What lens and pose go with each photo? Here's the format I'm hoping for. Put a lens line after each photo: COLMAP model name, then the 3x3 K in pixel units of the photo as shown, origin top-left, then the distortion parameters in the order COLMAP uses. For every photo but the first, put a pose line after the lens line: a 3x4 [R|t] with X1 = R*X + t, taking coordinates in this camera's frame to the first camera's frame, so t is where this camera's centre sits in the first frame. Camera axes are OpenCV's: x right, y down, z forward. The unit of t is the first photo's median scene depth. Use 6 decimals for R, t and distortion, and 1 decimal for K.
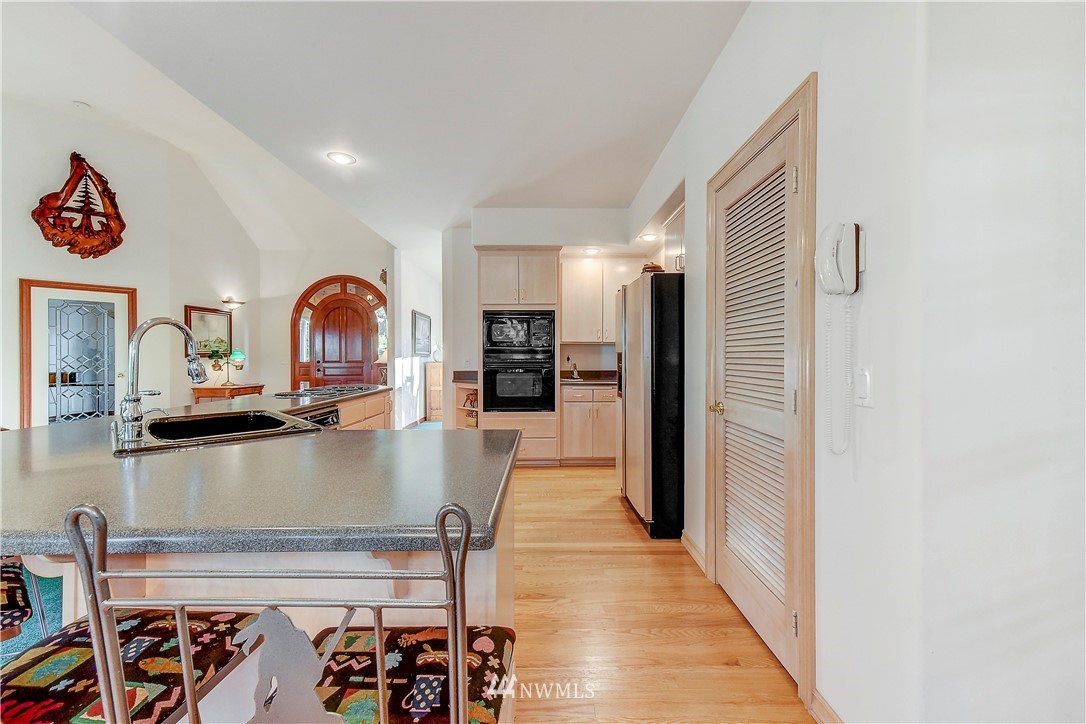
lens RADIAL K [[428.9, 0, 557.9], [0, 428.9, 360.2], [0, 0, 1]] dist [0.006847, 0.000495]
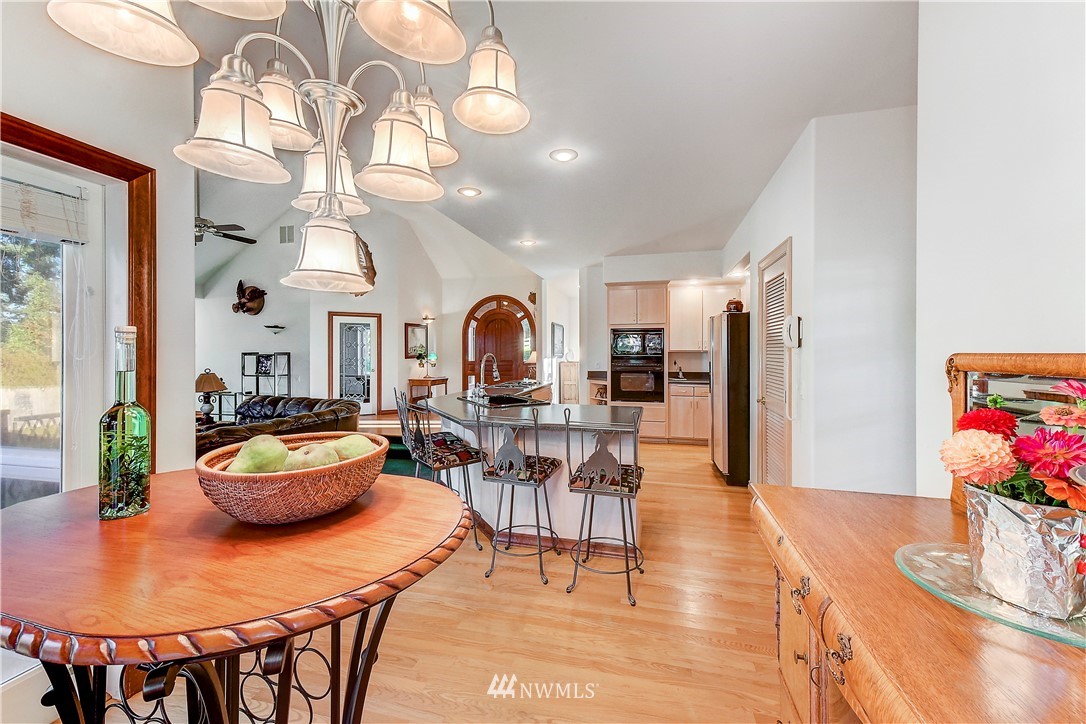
lens RADIAL K [[428.9, 0, 548.0], [0, 428.9, 350.6], [0, 0, 1]] dist [0.006847, 0.000495]
pose [[0.960266, -0.001049, -0.279086, 0.017702], [-0.001059, 0.999972, -0.007402, -0.031595], [0.279086, 0.007404, 0.960238, -0.374176]]
